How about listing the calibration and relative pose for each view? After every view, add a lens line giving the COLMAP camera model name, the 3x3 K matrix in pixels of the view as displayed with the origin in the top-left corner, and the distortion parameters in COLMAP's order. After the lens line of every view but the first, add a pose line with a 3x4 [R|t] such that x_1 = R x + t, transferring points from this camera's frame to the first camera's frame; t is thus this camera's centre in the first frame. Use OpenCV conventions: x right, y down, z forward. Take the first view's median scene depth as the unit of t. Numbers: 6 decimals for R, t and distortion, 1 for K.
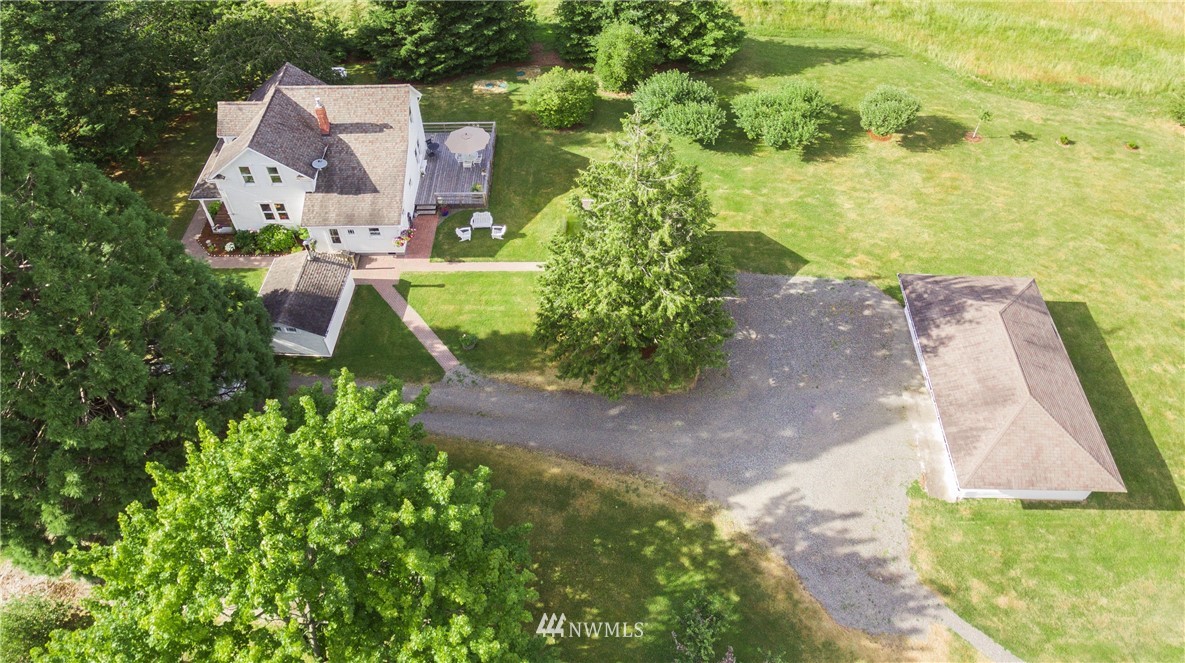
lens RADIAL K [[764.1, 0, 624.9], [0, 764.1, 328.8], [0, 0, 1]] dist [-0.090798, 0.061412]
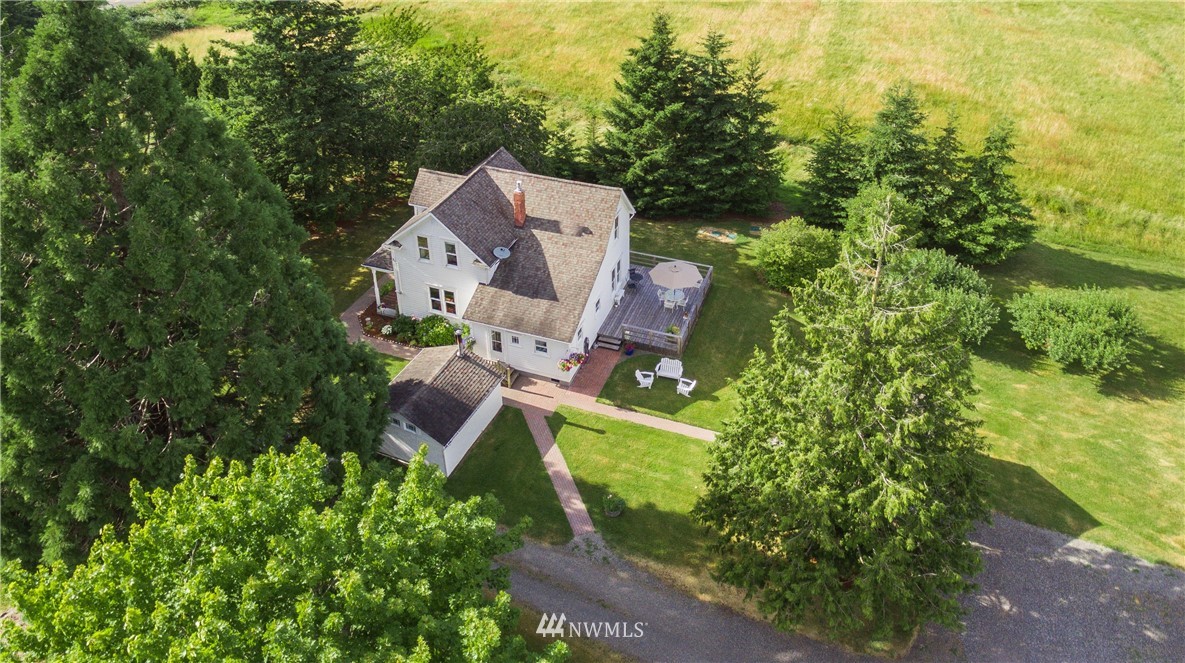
lens RADIAL K [[764.1, 0, 624.9], [0, 764.1, 328.8], [0, 0, 1]] dist [-0.090798, 0.061412]
pose [[0.934204, 0.159898, -0.318897, 0.022614], [-0.262442, 0.913536, -0.310766, 0.087469], [0.241634, 0.374011, 0.895393, 0.237272]]
